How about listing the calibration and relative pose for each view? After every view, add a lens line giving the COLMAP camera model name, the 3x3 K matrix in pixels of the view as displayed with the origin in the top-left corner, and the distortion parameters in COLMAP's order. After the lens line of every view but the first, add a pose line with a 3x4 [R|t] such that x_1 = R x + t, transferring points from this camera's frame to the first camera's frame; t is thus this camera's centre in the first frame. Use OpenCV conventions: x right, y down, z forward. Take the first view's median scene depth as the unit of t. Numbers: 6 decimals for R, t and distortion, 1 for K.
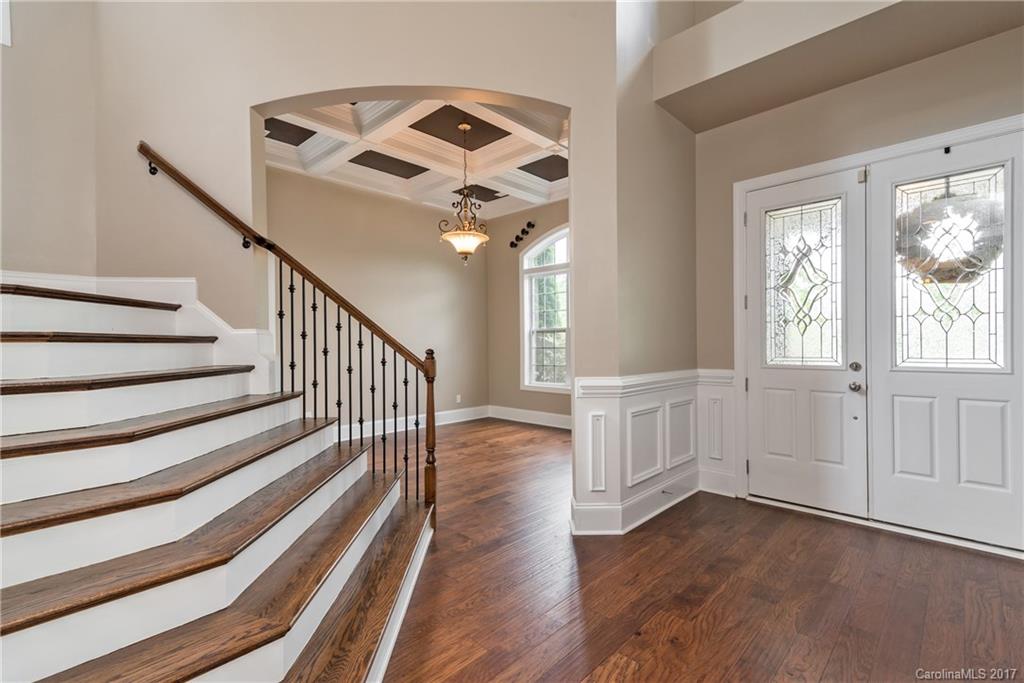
lens RADIAL K [[460.1, 0, 511.6], [0, 460.1, 347.4], [0, 0, 1]] dist [0.003324, 0.000133]
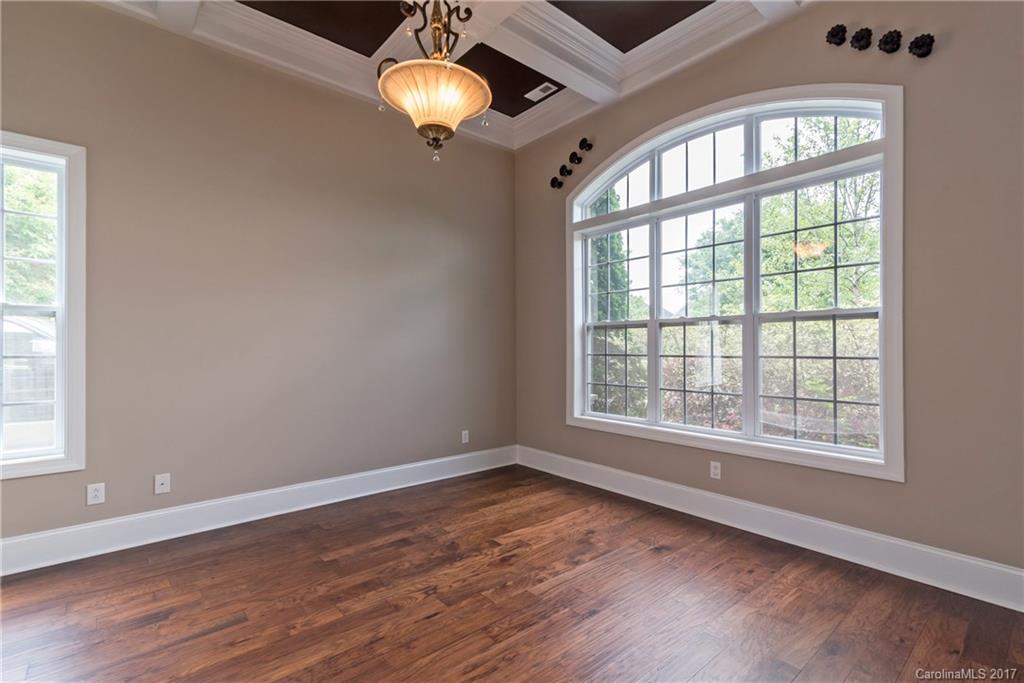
lens RADIAL K [[460.1, 0, 511.6], [0, 460.1, 347.4], [0, 0, 1]] dist [0.003324, 0.000133]
pose [[0.994689, 0.005745, -0.102765, 0.008985], [-0.006655, 0.999942, -0.008513, -0.002403], [0.102710, 0.009151, 0.994669, 0.400465]]
